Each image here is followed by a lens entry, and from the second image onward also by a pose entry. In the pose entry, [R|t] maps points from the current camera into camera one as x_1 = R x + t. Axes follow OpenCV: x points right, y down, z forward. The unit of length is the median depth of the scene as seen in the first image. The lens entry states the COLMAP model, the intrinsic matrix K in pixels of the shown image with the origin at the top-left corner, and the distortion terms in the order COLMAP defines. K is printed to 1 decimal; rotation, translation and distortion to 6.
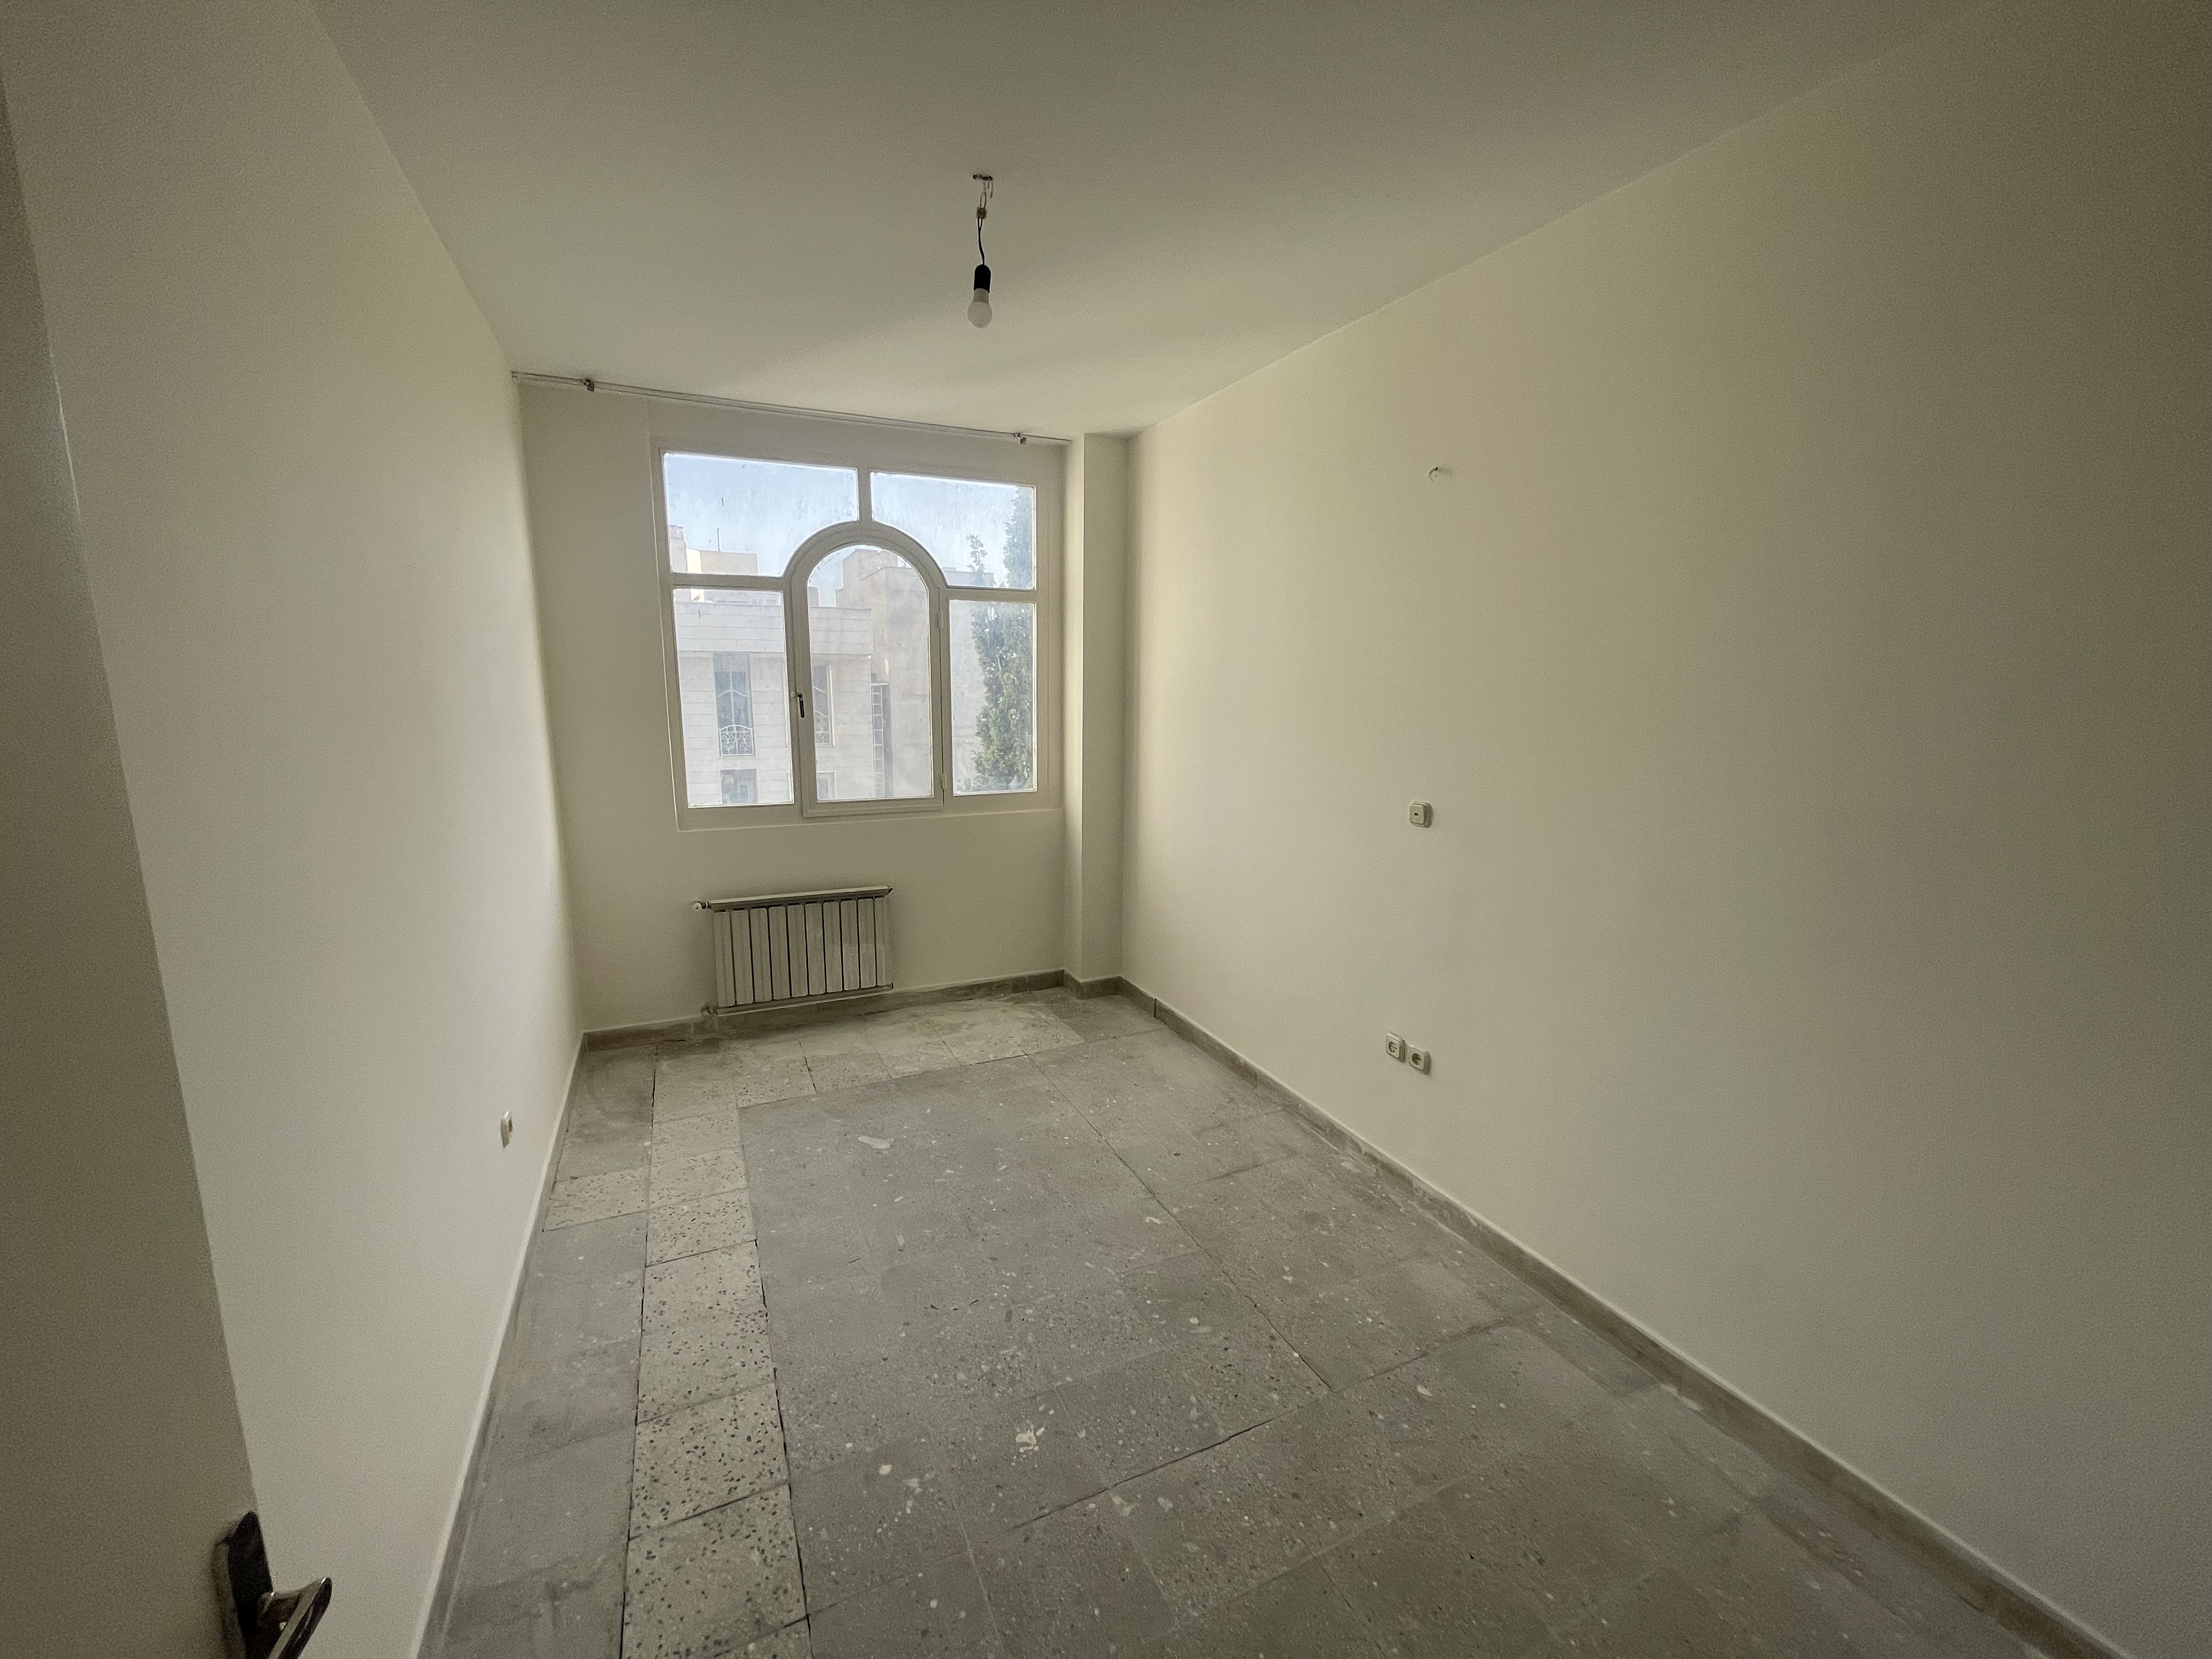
lens RADIAL K [[886.0, 0, 1101.3], [0, 886.0, 834.9], [0, 0, 1]] dist [-0.002457, -0.000197]
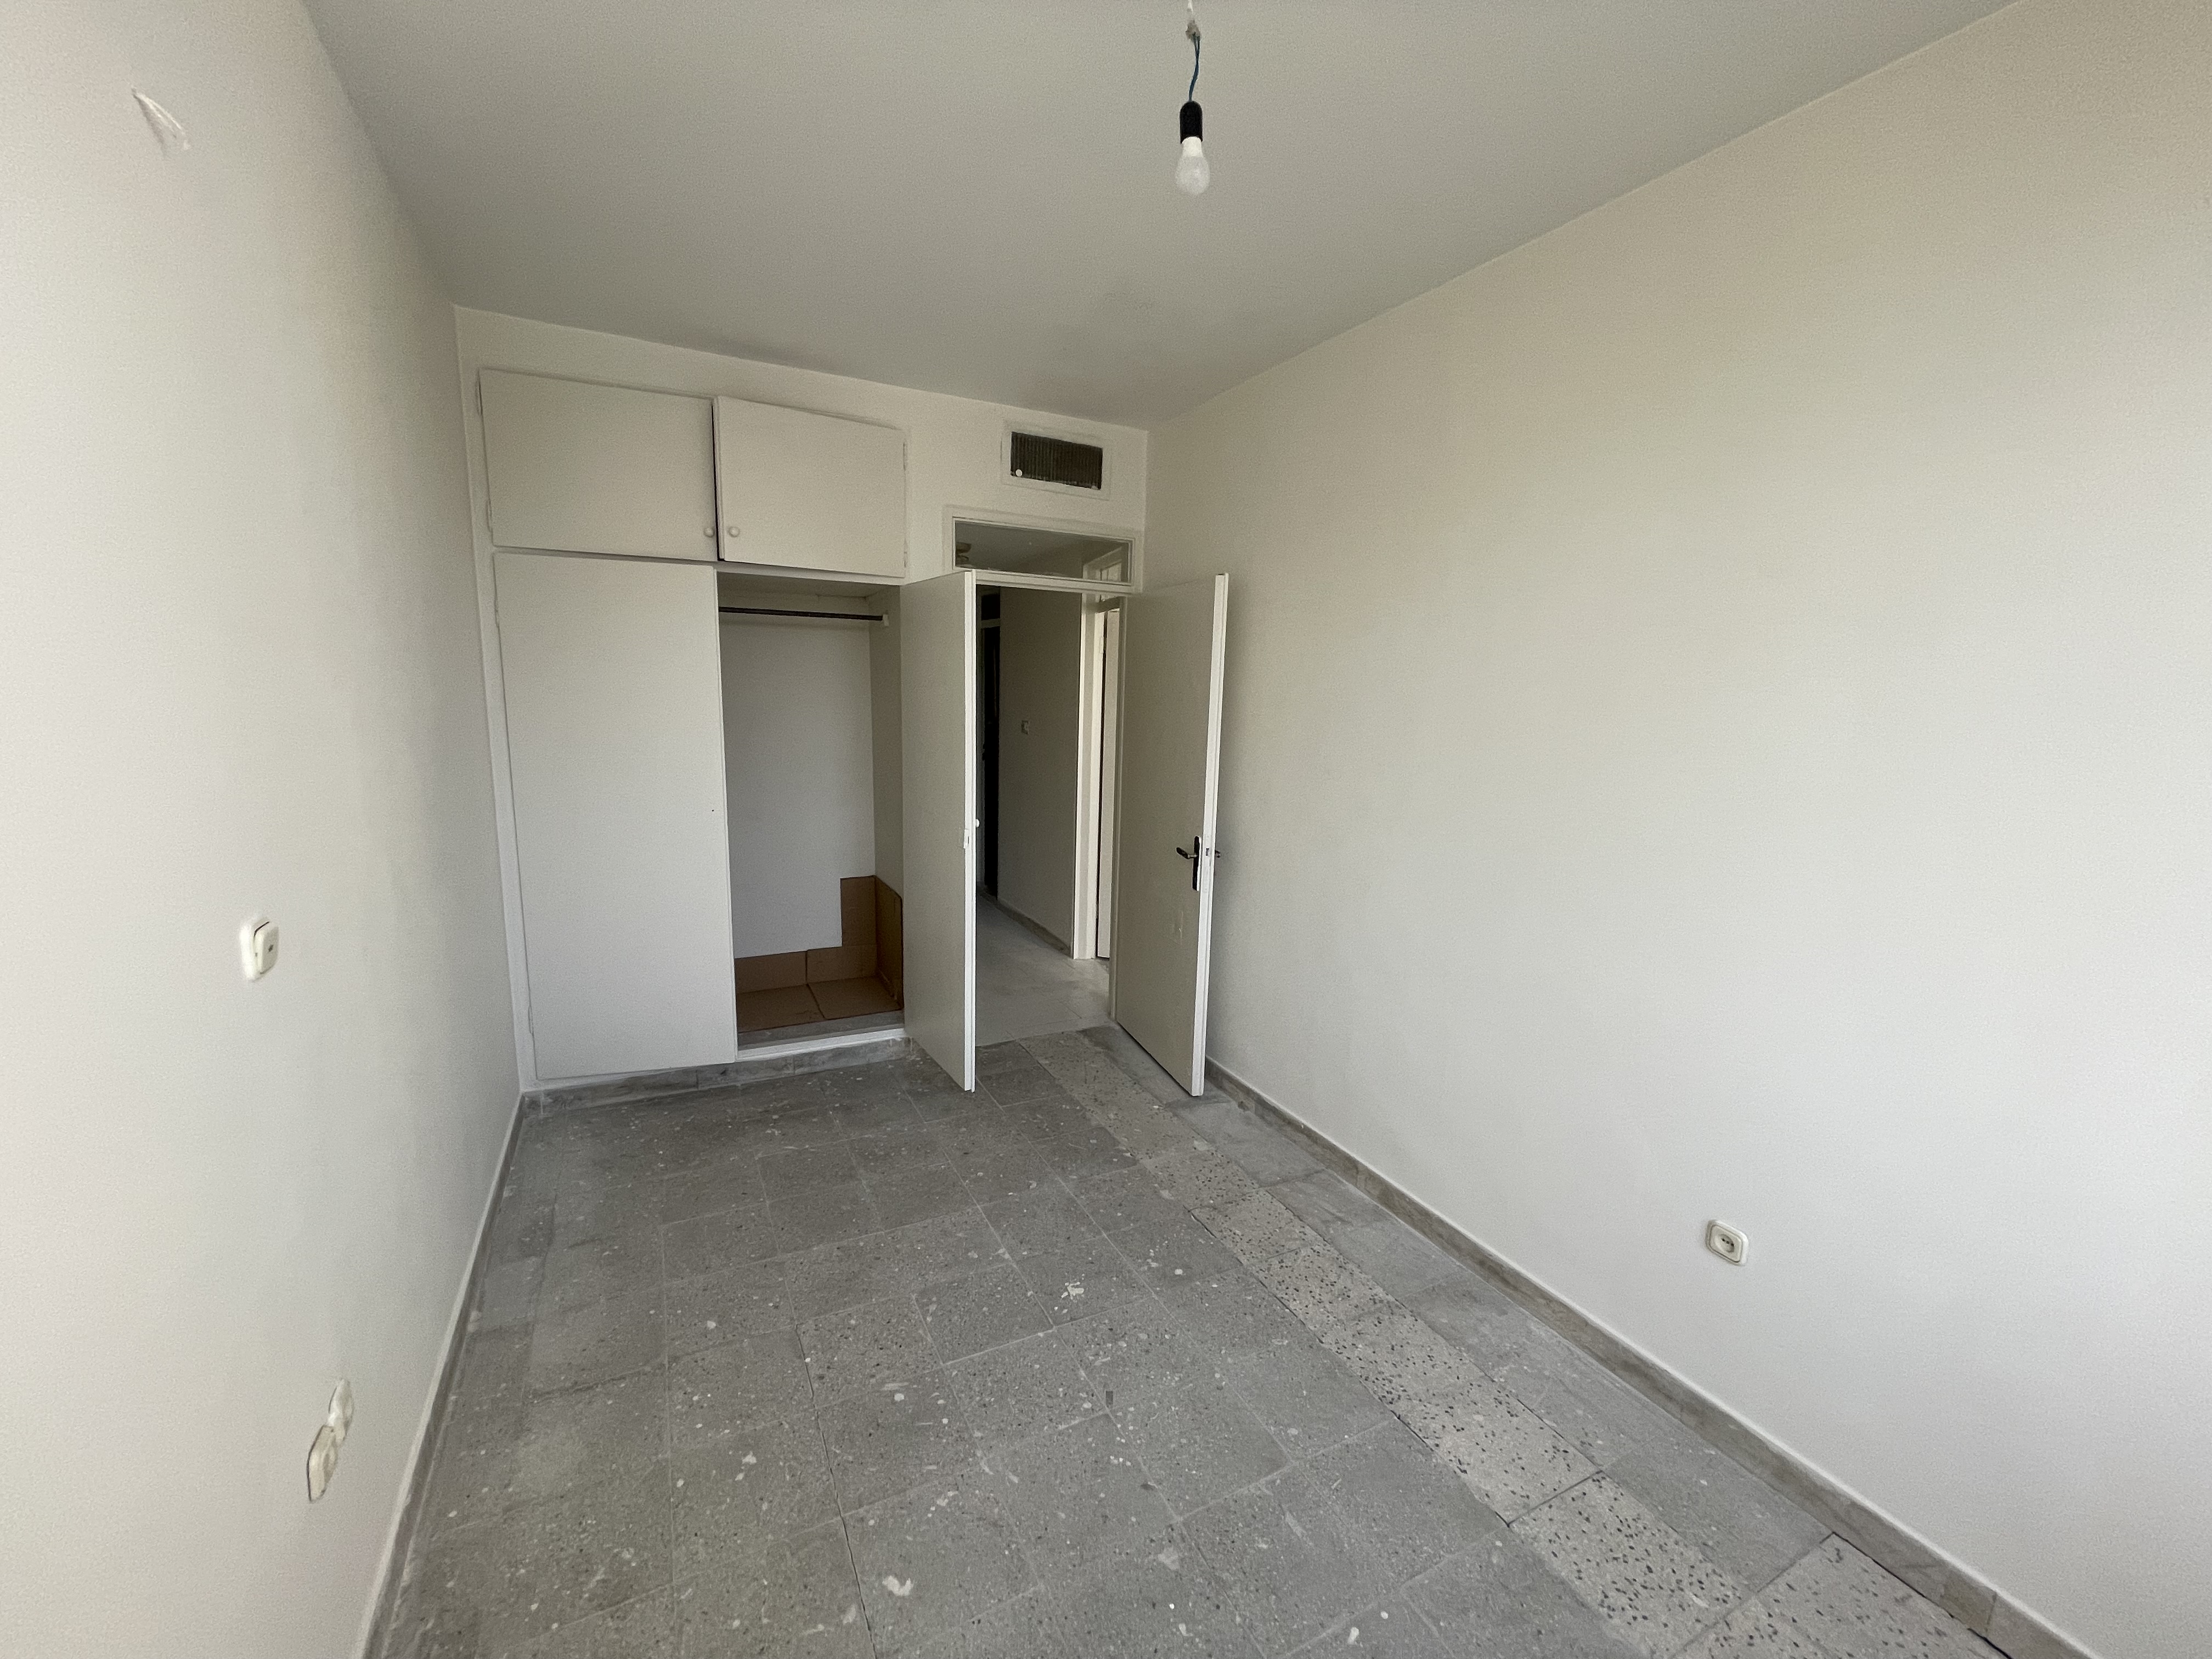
lens RADIAL K [[886.0, 0, 1101.3], [0, 886.0, 834.9], [0, 0, 1]] dist [-0.002457, -0.000197]
pose [[-0.998918, -0.027998, -0.037143, -0.052175], [-0.038767, 0.942406, 0.332217, -0.303908], [0.025702, 0.333297, -0.942471, 1.792952]]
